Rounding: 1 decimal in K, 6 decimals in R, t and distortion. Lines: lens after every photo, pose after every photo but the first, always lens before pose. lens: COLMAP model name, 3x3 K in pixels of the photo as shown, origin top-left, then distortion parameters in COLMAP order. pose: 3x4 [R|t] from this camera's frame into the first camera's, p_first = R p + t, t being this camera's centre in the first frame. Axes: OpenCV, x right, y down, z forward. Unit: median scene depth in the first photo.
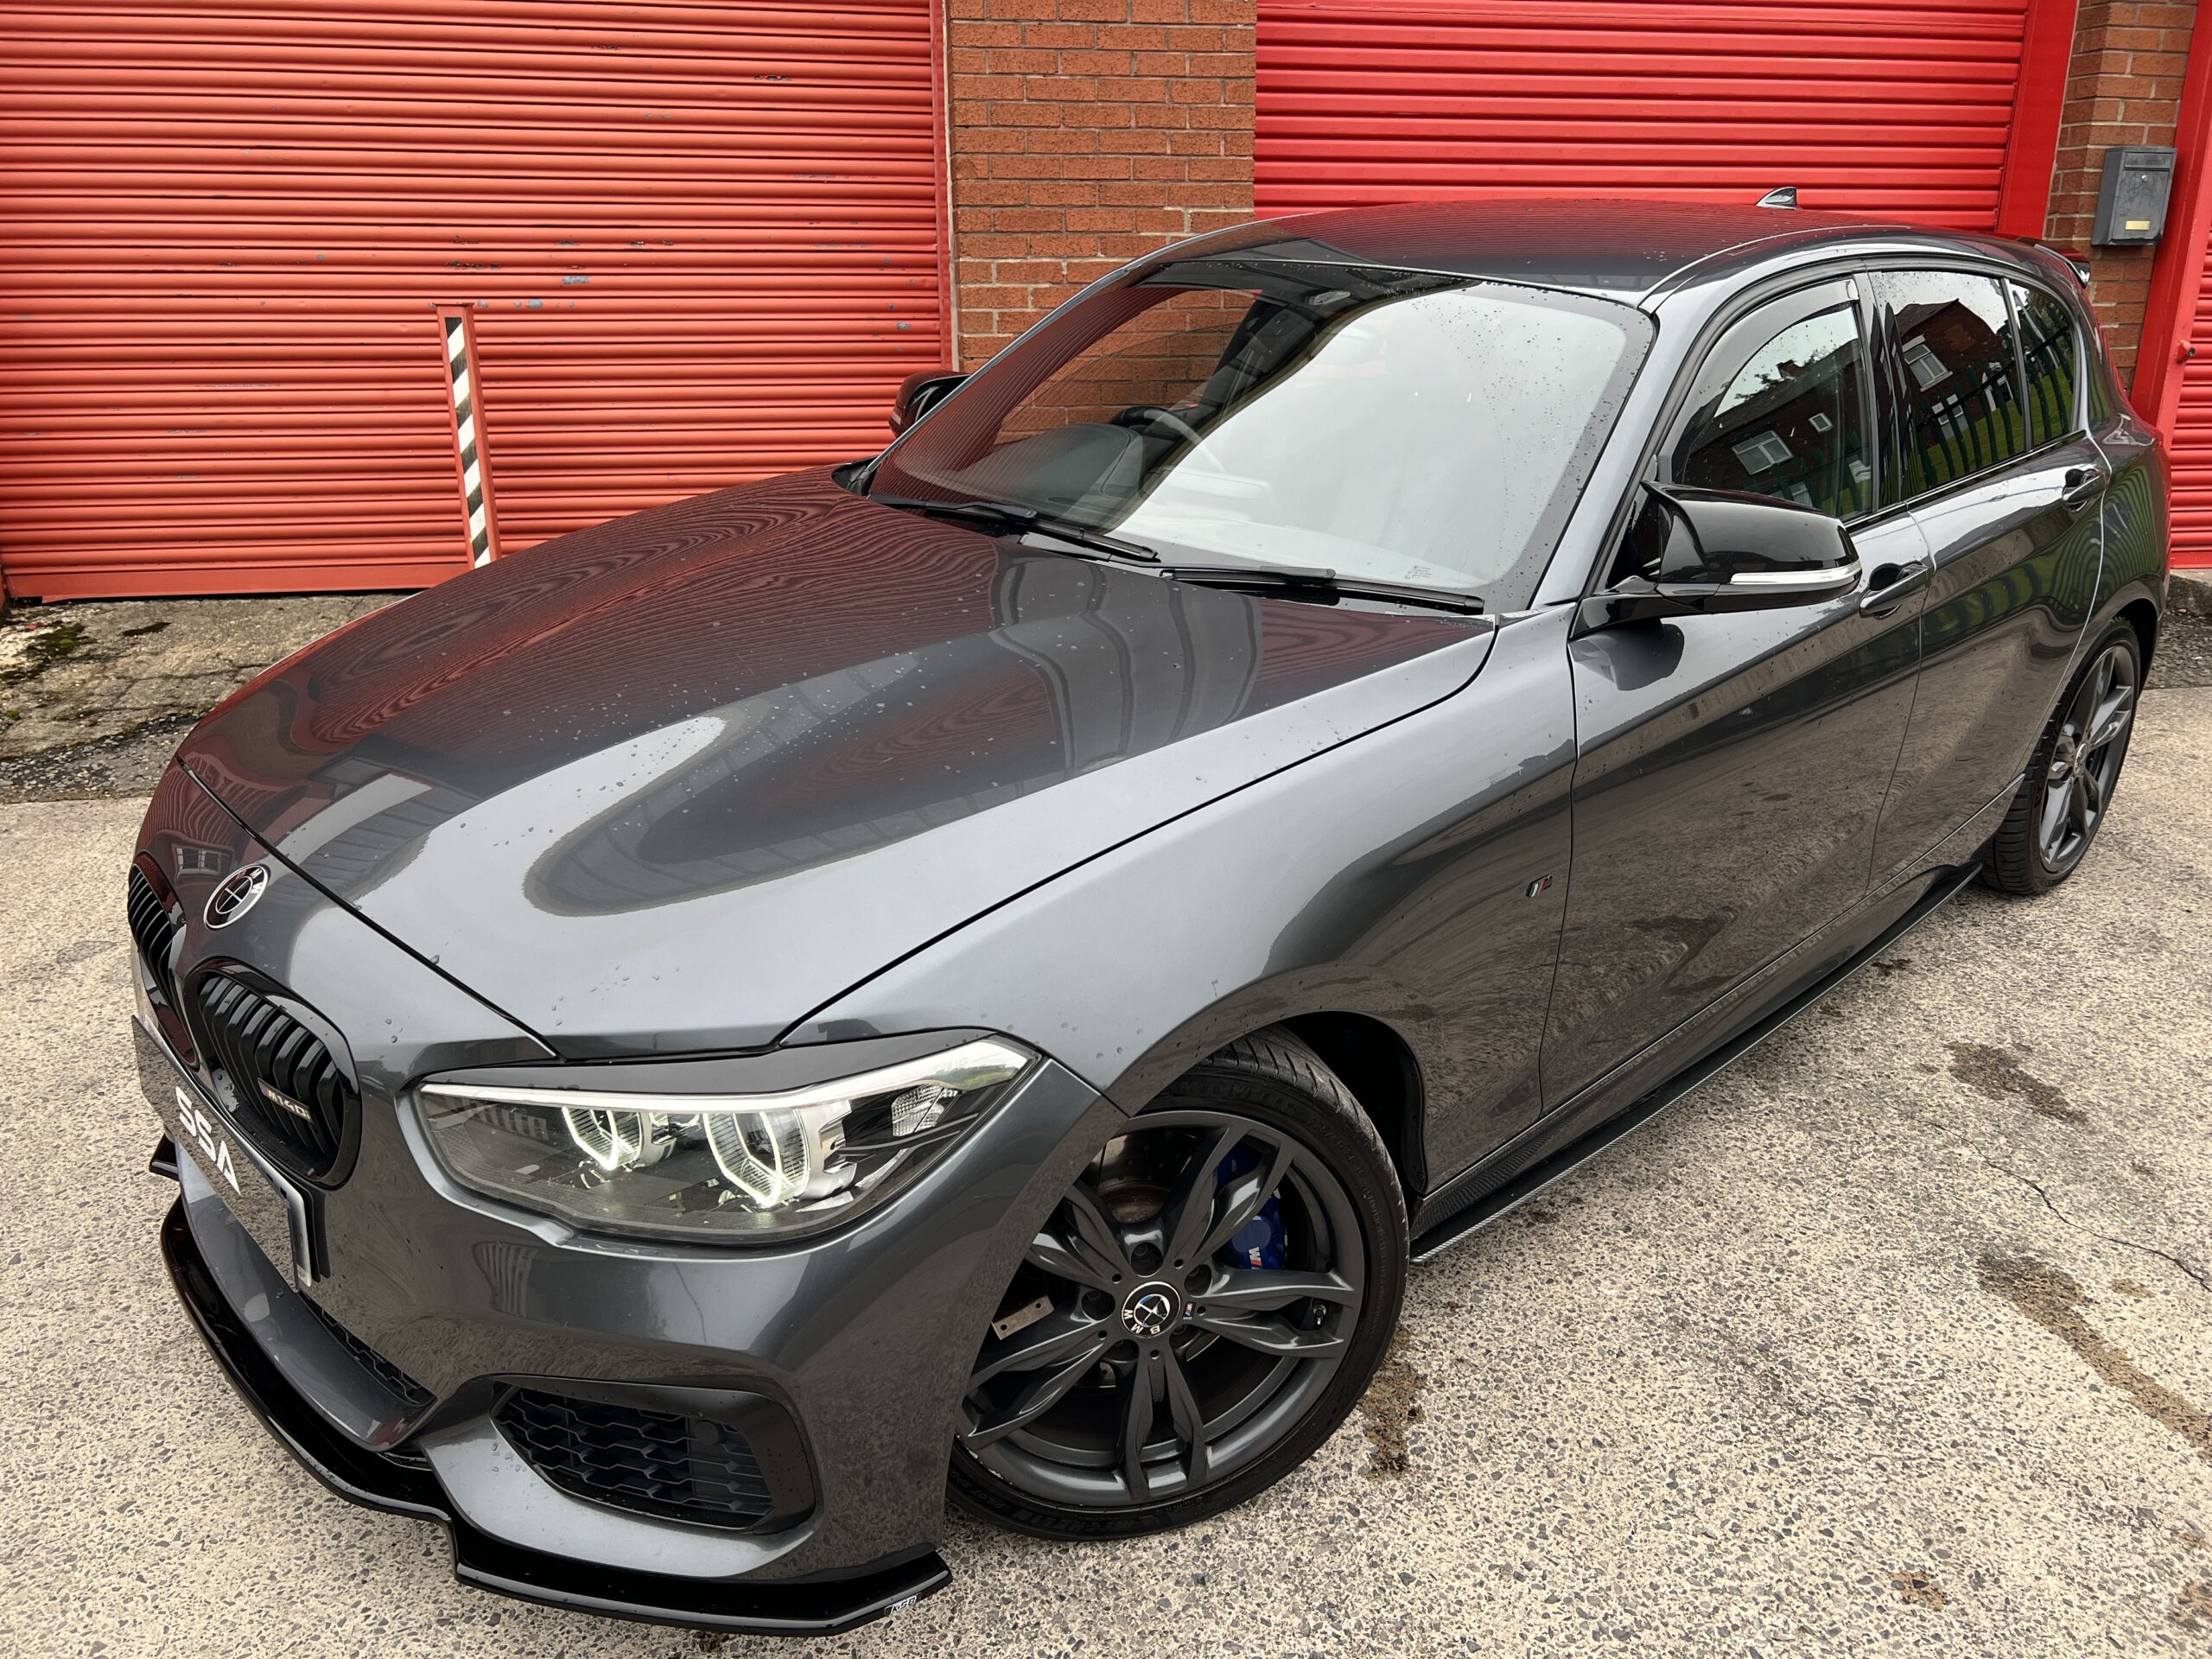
lens RADIAL K [[1667.5, 0, 1104.1], [0, 1667.5, 815.3], [0, 0, 1]] dist [0.039412, -0.046567]
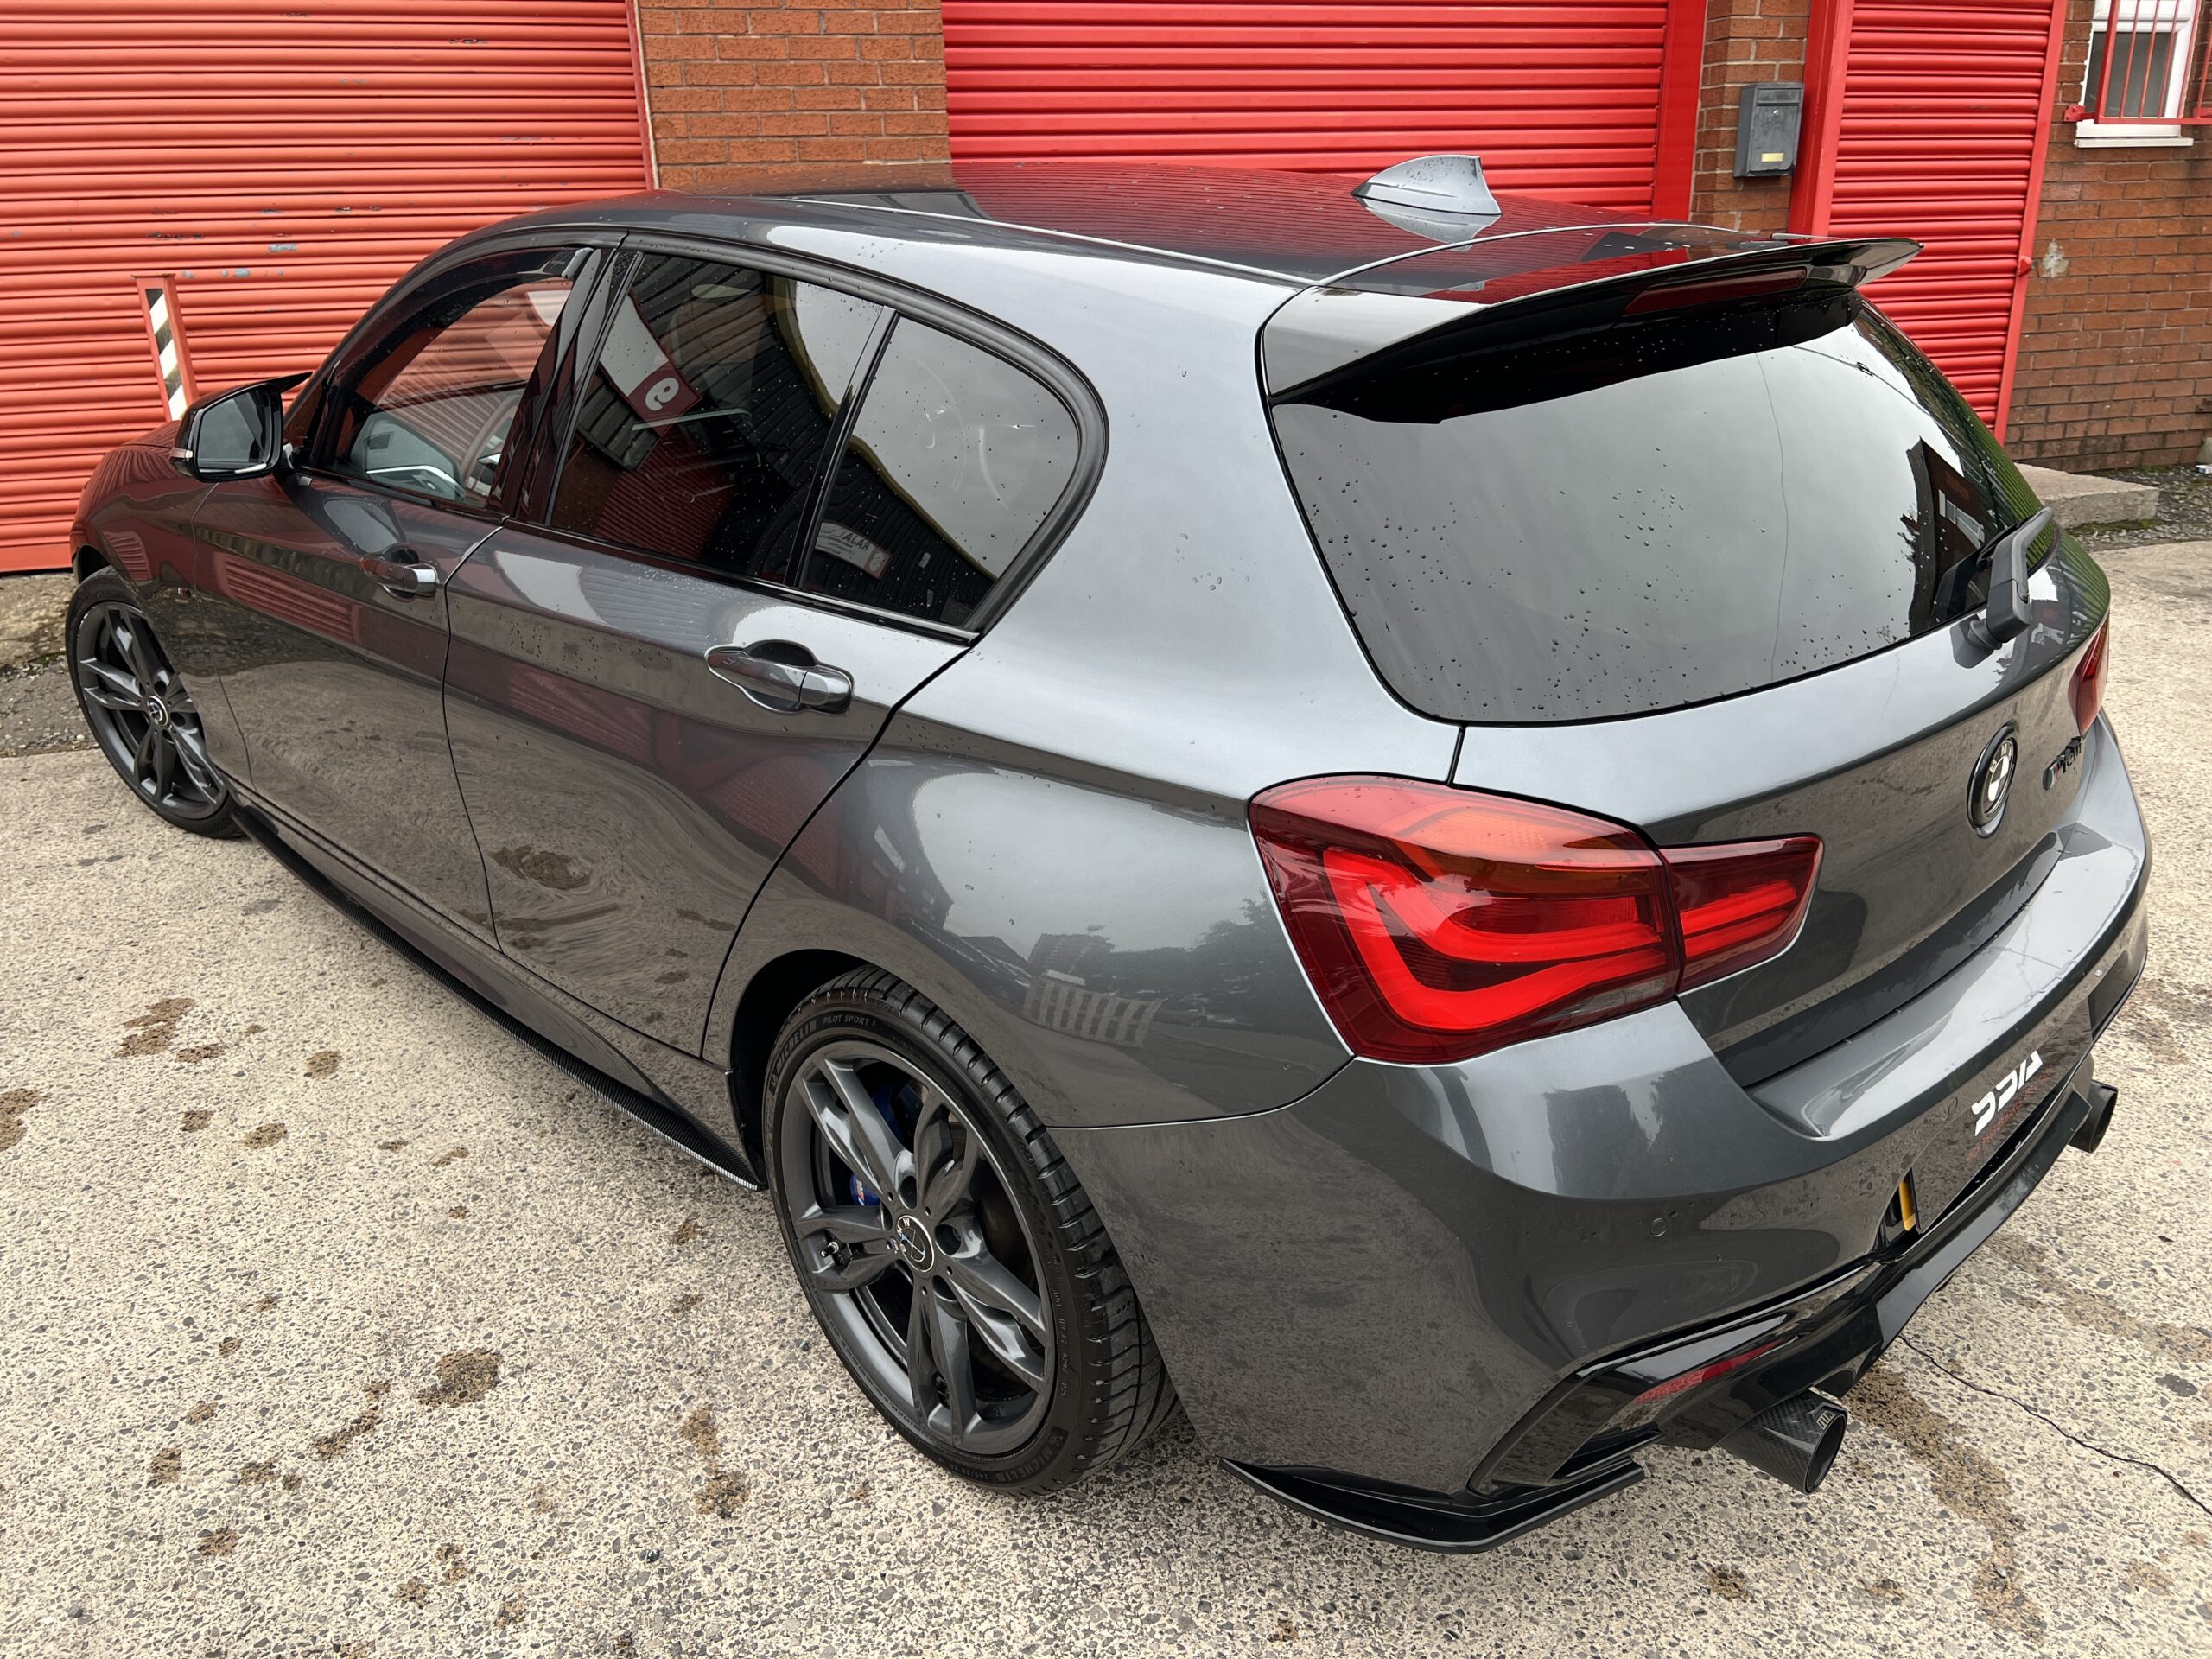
lens RADIAL K [[1667.5, 0, 1103.9], [0, 1667.5, 834.2], [0, 0, 1]] dist [0.039412, -0.046567]
pose [[0.994113, -0.060016, 0.090212, 0.127327], [0.056794, 0.997668, 0.037863, 0.045099], [-0.092274, -0.032517, 0.995203, -0.126316]]
